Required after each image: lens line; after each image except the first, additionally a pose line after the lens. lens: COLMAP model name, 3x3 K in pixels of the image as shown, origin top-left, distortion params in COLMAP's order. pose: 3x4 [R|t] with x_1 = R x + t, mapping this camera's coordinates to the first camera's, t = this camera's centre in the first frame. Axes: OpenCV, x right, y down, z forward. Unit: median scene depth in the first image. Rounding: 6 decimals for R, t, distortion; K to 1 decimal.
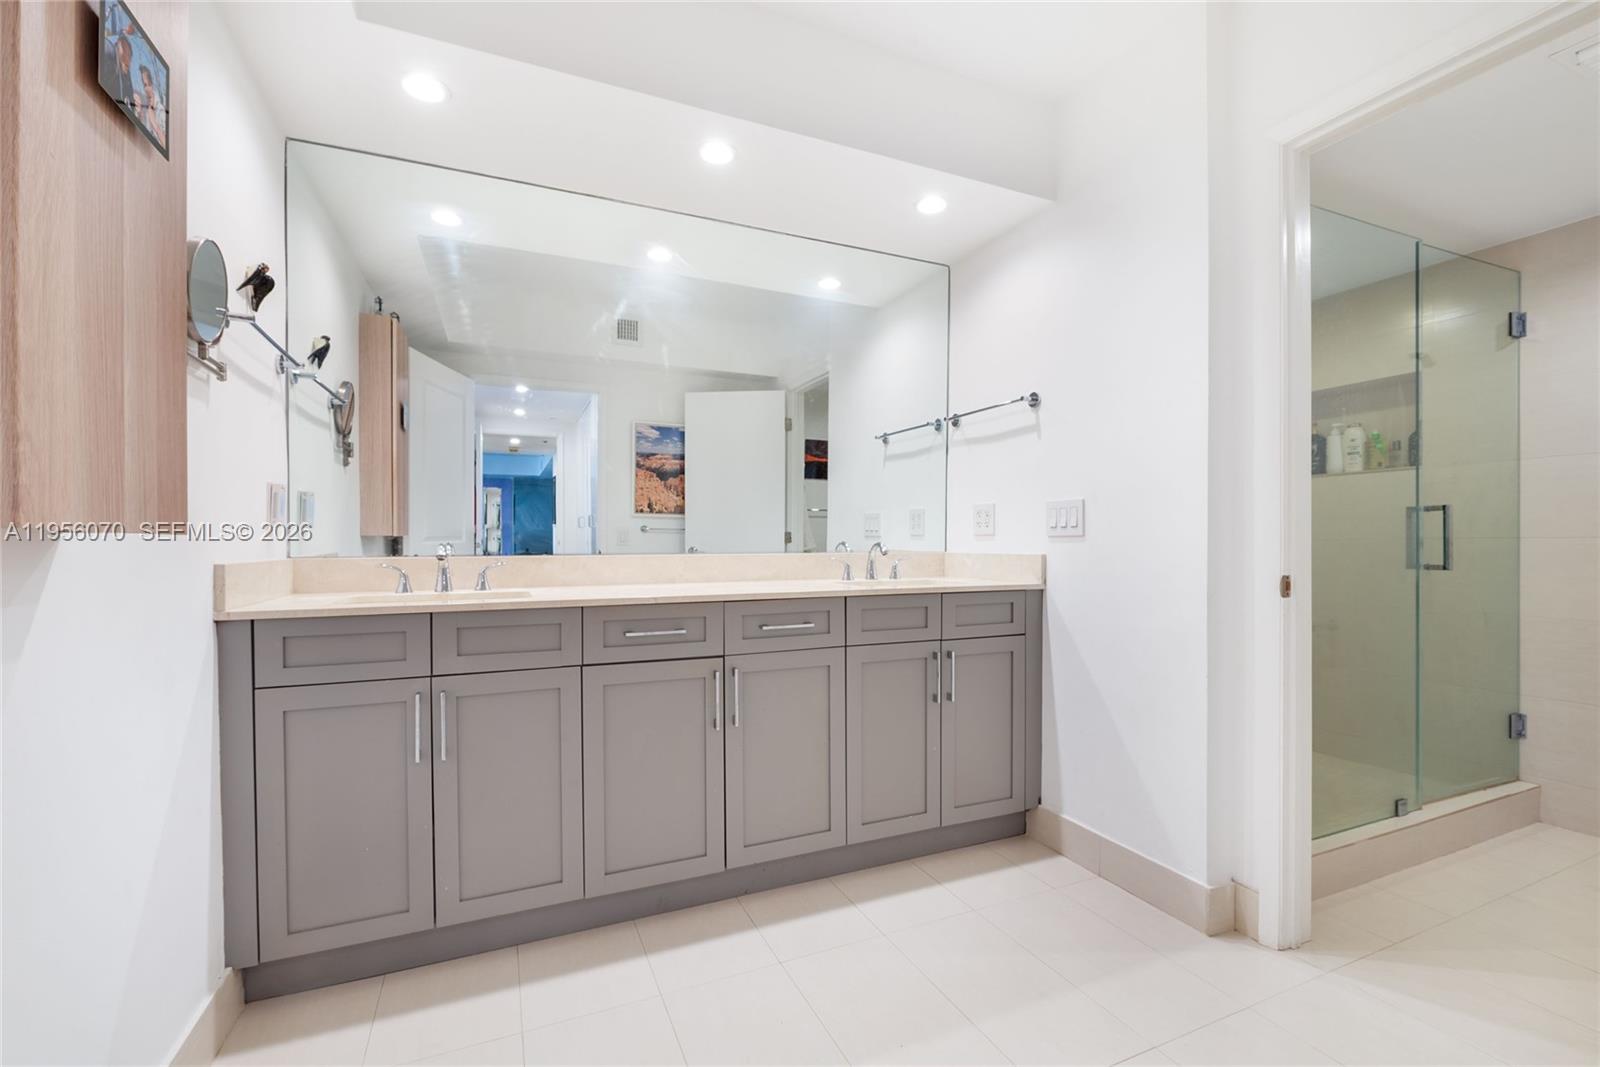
lens RADIAL K [[684.3, 0, 815.6], [0, 684.3, 546.8], [0, 0, 1]] dist [-0.006280, -0.000469]
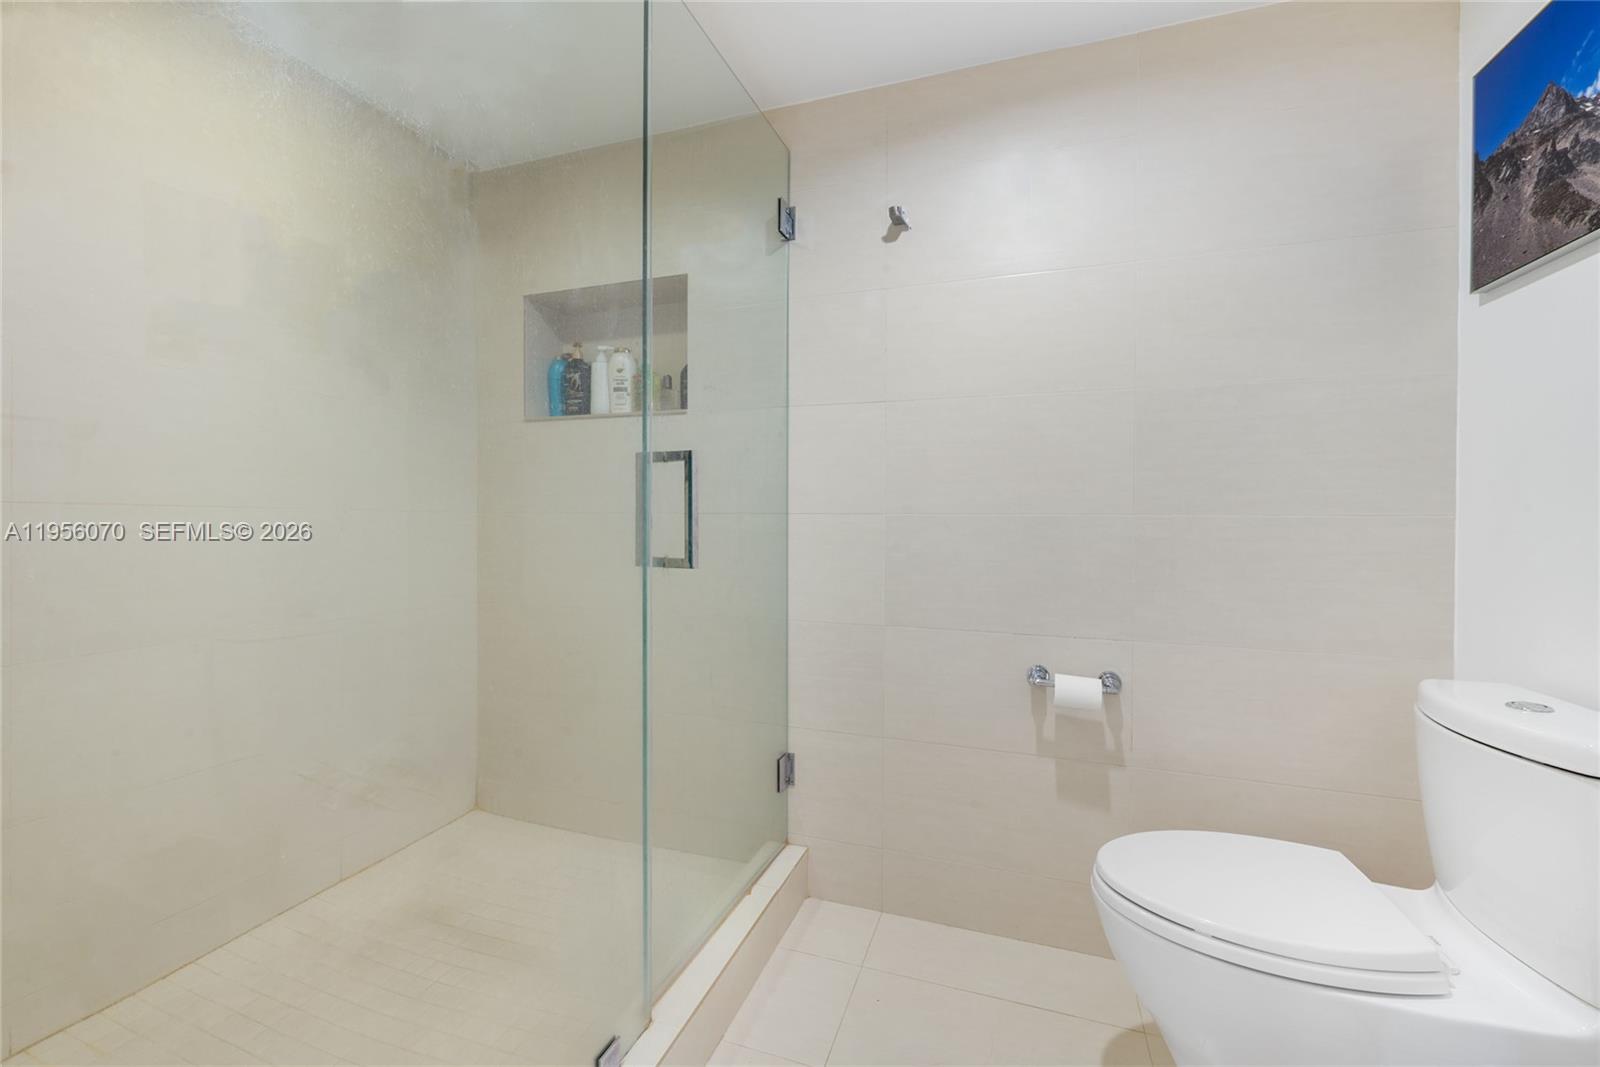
lens RADIAL K [[638.4, 0, 800.0], [0, 638.4, 528.2], [0, 0, 1]] dist [-0.001911, -0.000314]
pose [[0.700668, -0.003646, 0.713478, 0.554292], [-0.000663, 0.999983, 0.005760, -0.001008], [-0.713487, -0.004509, 0.700654, 0.508479]]
